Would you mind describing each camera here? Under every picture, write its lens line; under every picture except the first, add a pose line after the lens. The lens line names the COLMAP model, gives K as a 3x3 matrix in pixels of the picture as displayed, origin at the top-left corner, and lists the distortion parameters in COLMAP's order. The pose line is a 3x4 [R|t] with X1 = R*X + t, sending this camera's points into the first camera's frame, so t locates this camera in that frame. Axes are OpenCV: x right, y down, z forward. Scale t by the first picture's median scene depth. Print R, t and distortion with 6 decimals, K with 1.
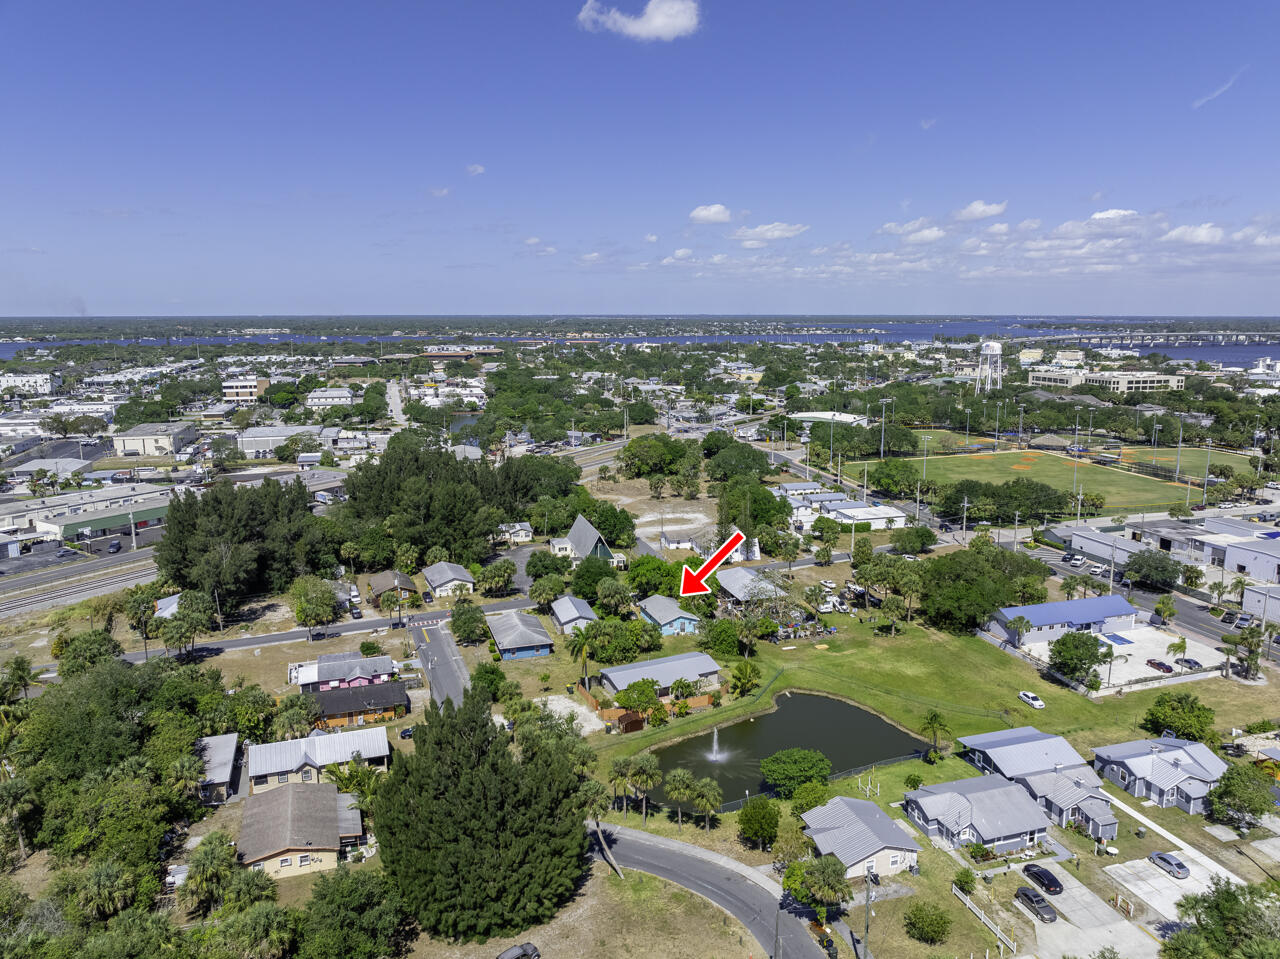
lens RADIAL K [[951.8, 0, 640.0], [0, 951.8, 479.5], [0, 0, 1]] dist [-0.021970, 0.000610]
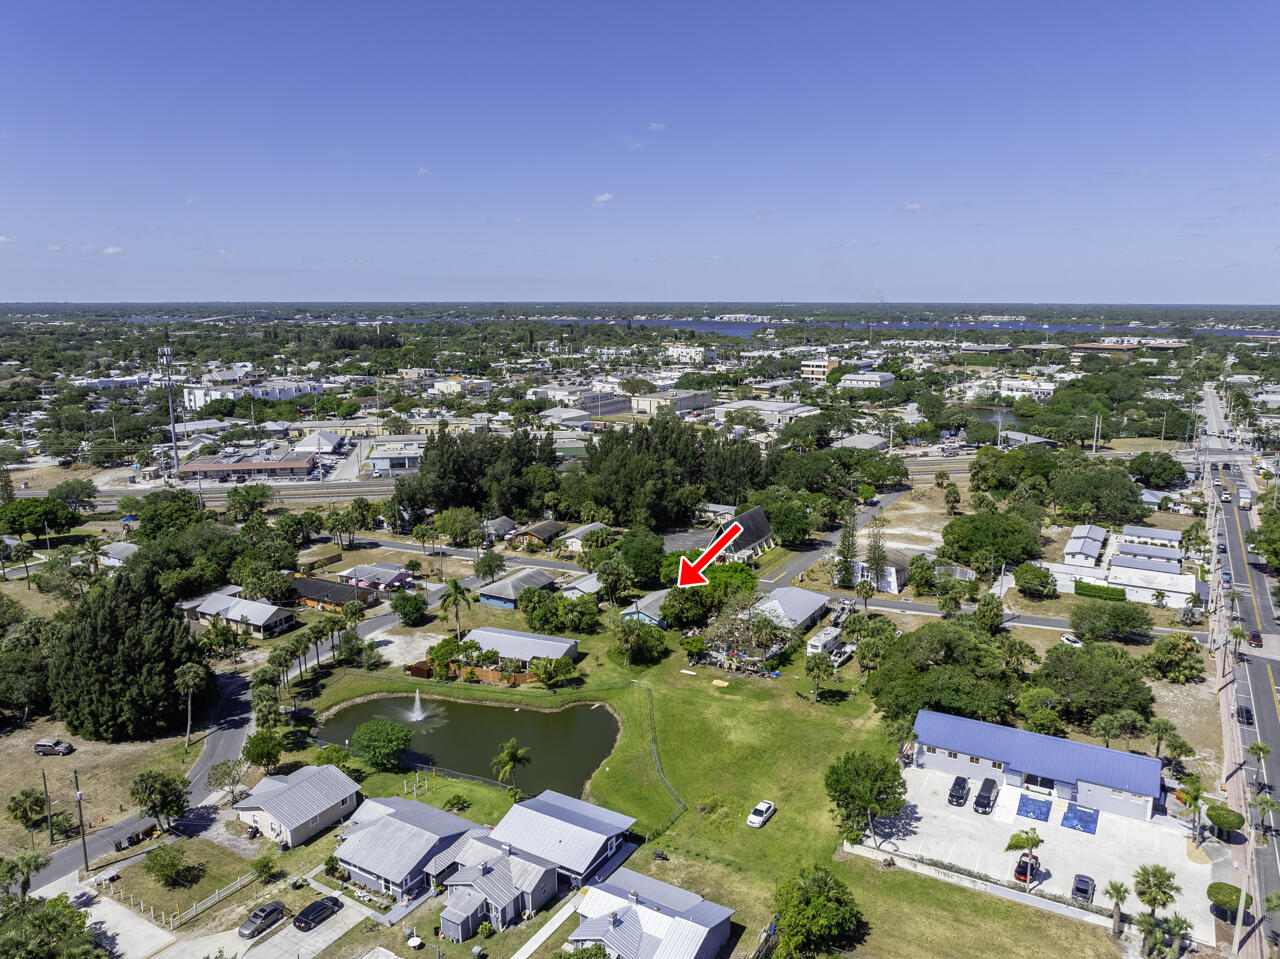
lens RADIAL K [[951.8, 0, 640.0], [0, 951.8, 479.5], [0, 0, 1]] dist [-0.021970, 0.000610]
pose [[0.648167, 0.141732, -0.748192, 0.729285], [-0.133249, 0.988477, 0.071815, -0.054080], [0.749749, 0.053147, 0.659584, 0.361381]]
